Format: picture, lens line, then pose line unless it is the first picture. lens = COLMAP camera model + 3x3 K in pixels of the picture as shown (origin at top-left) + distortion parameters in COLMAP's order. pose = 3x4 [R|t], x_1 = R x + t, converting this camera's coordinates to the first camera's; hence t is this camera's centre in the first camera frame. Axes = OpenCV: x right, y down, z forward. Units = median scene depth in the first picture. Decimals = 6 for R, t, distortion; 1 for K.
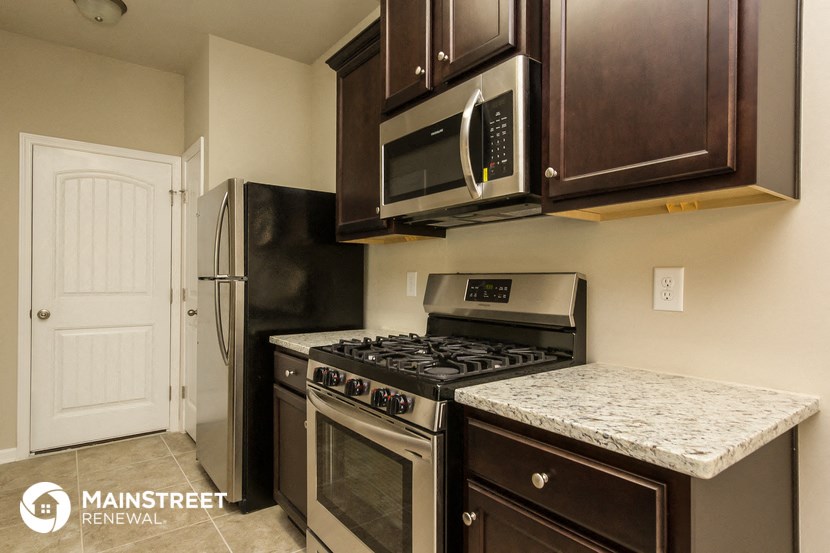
lens RADIAL K [[462.3, 0, 415.0], [0, 462.3, 276.5], [0, 0, 1]] dist [-0.000159, -0.000005]
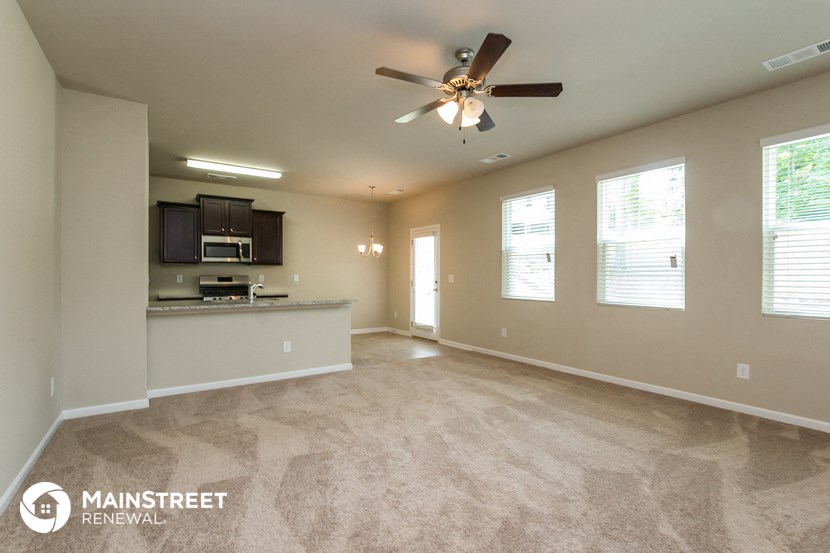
lens RADIAL K [[393.7, 0, 415.0], [0, 393.7, 276.5], [0, 0, 1]] dist [0.000226, 0.000016]
pose [[0.068048, -0.006150, 0.997663, -3.350961], [-0.002187, 0.999978, 0.006314, -0.022282], [-0.997680, -0.002611, 0.068033, -1.027295]]
